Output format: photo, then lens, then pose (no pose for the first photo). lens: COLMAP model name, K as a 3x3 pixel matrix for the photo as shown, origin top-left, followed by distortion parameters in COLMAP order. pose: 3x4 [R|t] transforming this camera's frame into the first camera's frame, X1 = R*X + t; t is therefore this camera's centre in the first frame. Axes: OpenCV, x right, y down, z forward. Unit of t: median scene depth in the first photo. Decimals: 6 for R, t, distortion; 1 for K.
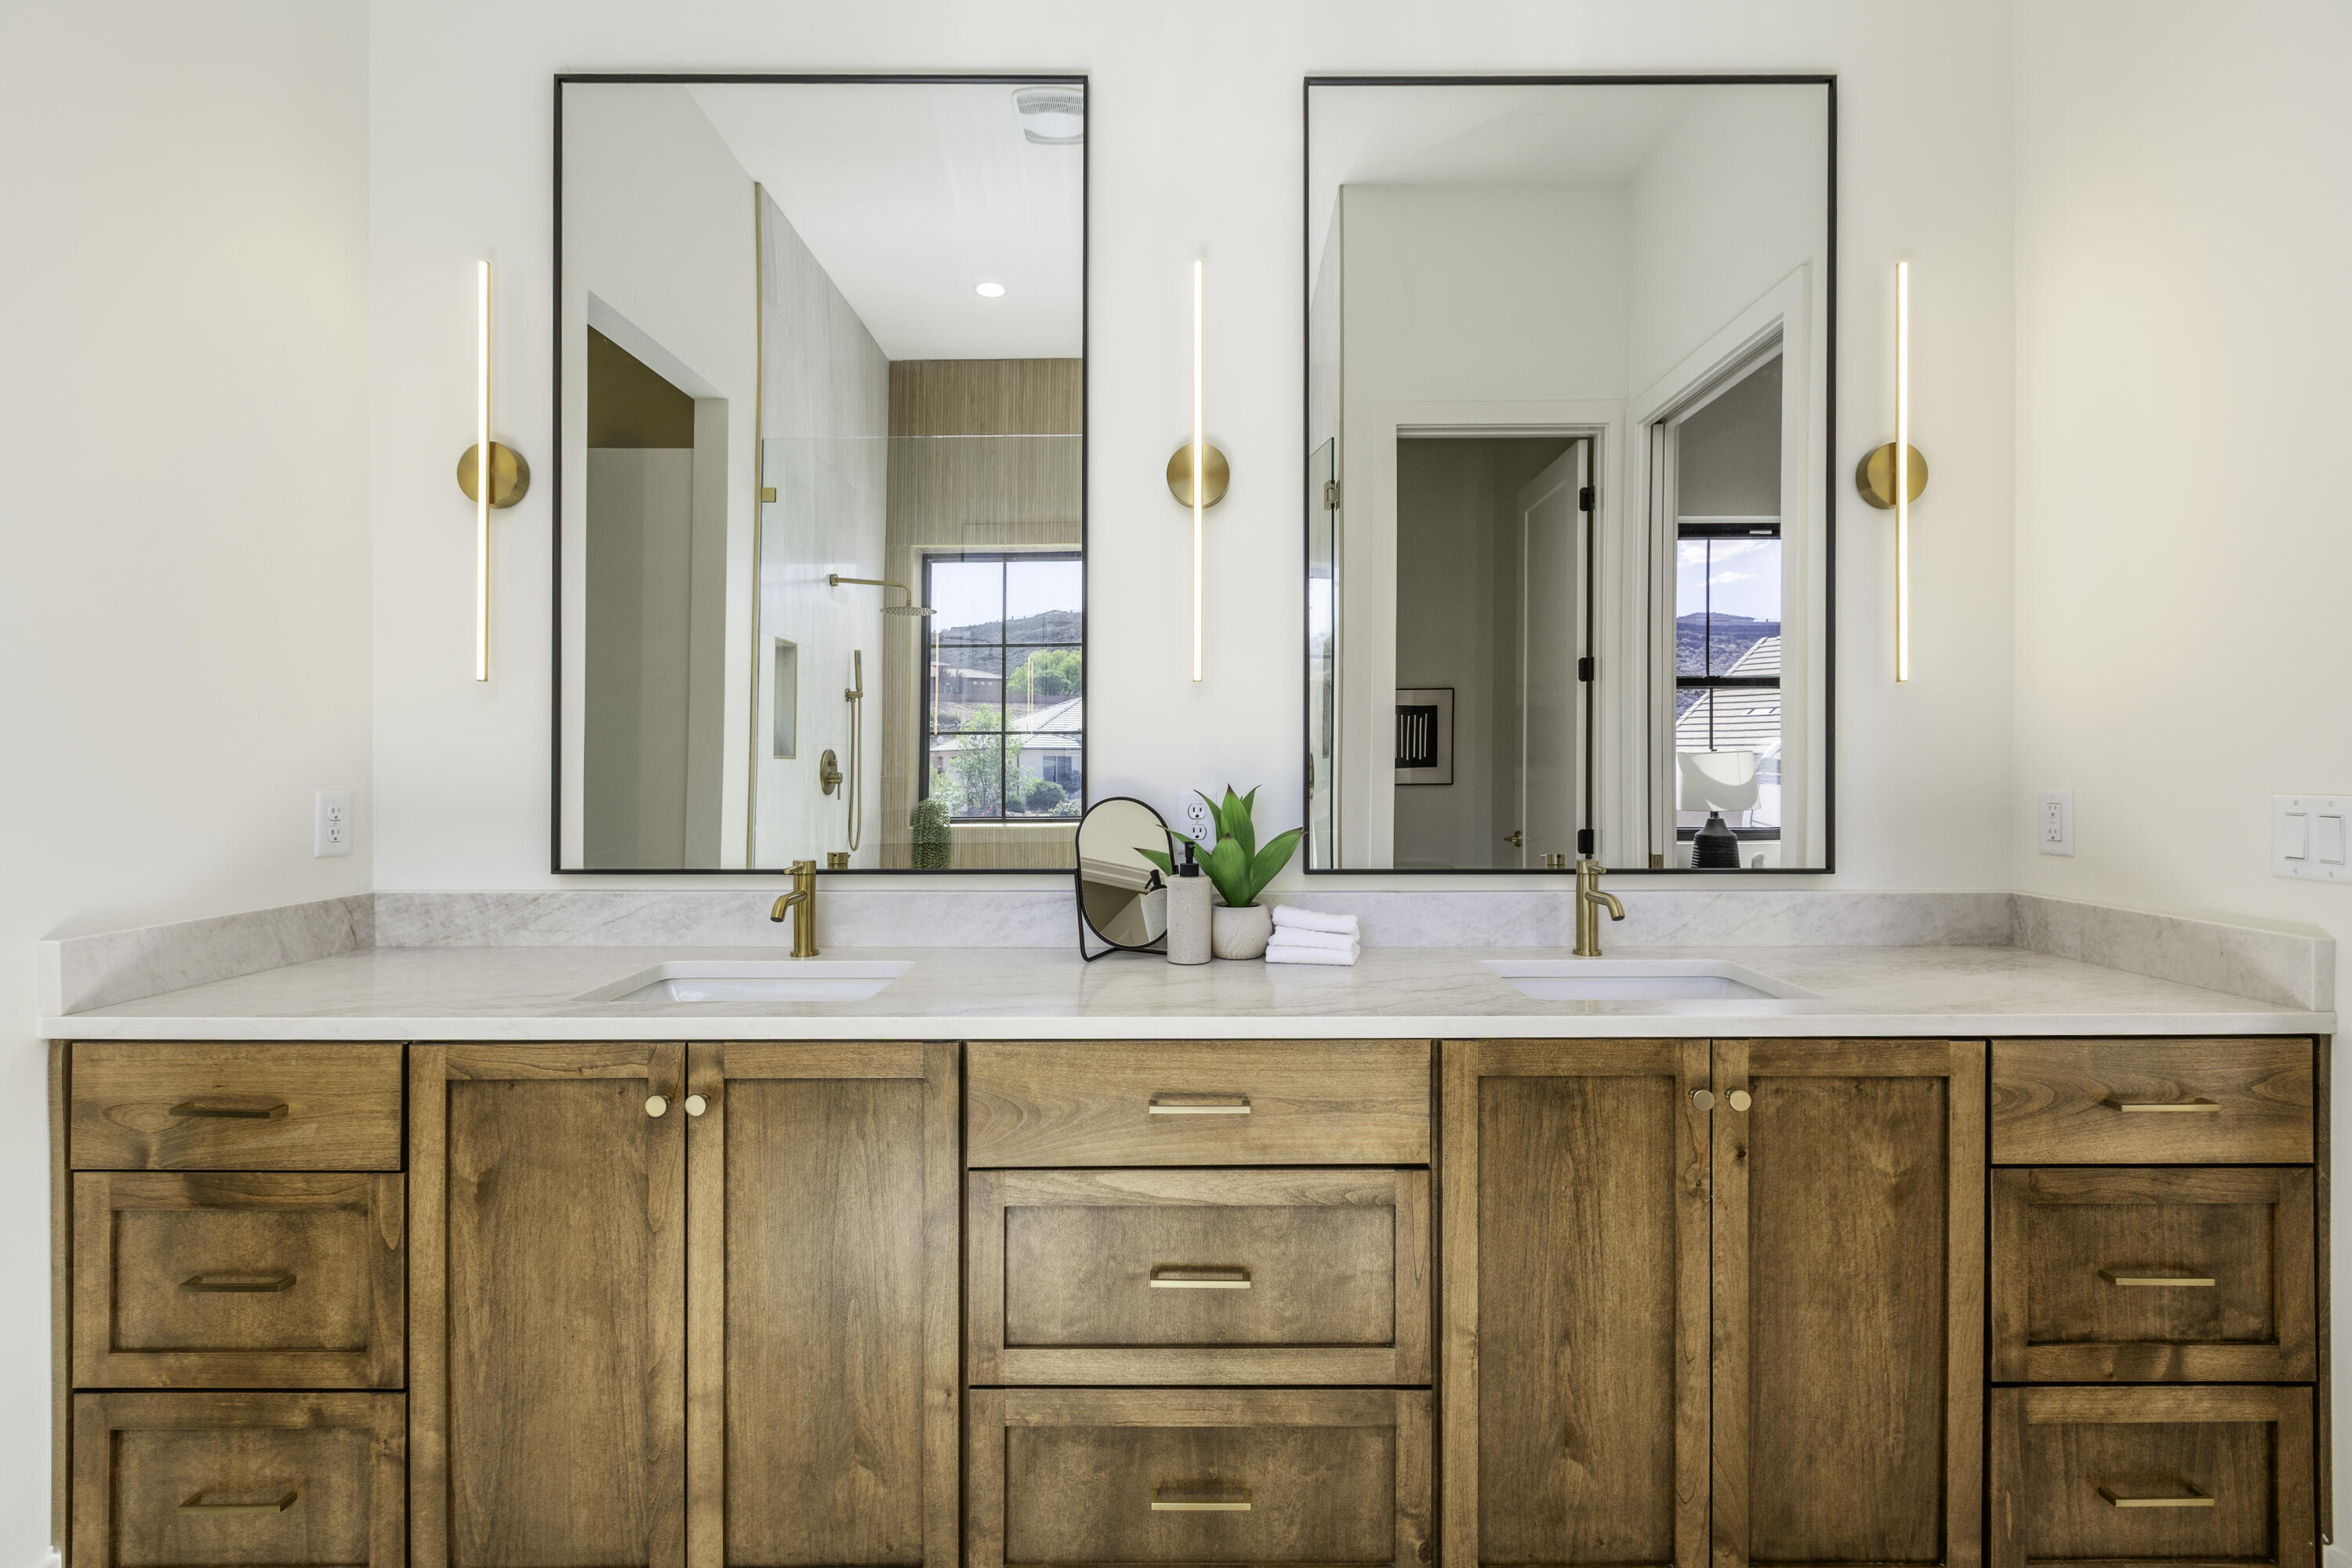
lens RADIAL K [[1051.3, 0, 1185.0], [0, 1051.3, 772.9], [0, 0, 1]] dist [0.000348, -0.000495]
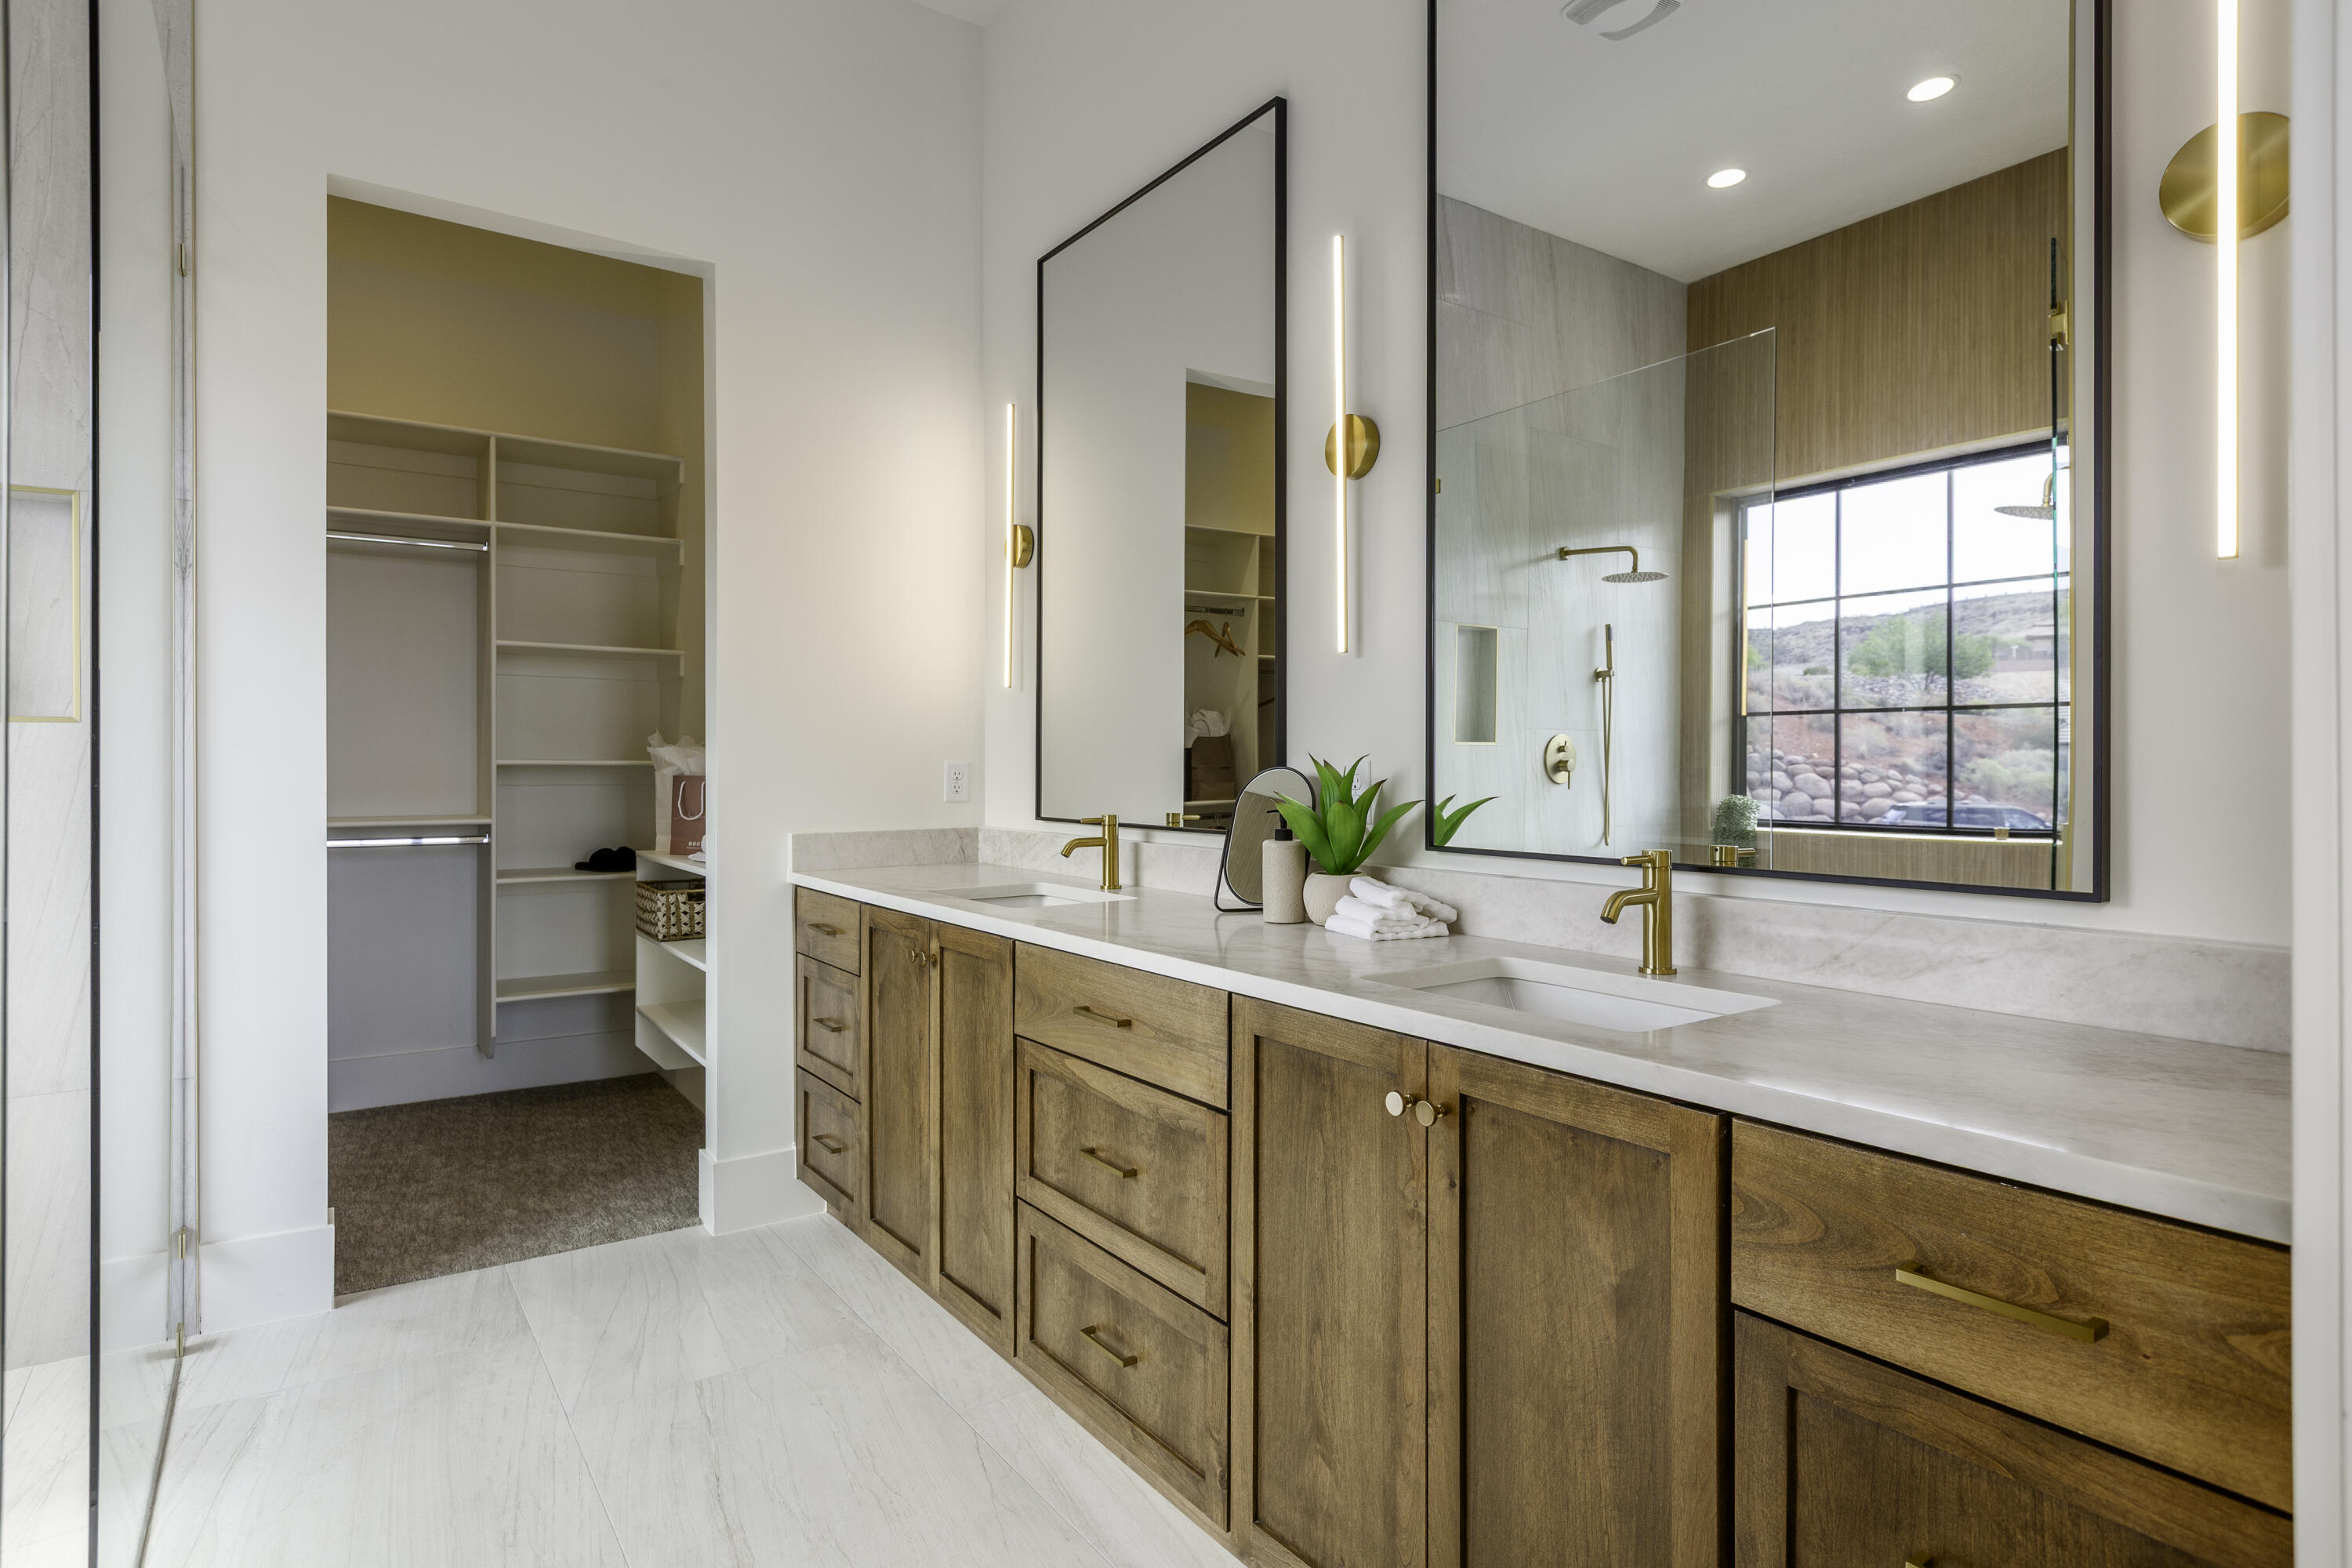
lens RADIAL K [[1262.1, 0, 1191.1], [0, 1262.1, 772.8], [0, 0, 1]] dist [-0.005843, 0.003465]
pose [[0.569714, 0.006024, -0.821821, 1.228698], [-0.005368, 0.999979, 0.003609, 0.032512], [0.821825, 0.002355, 0.569735, 0.255656]]
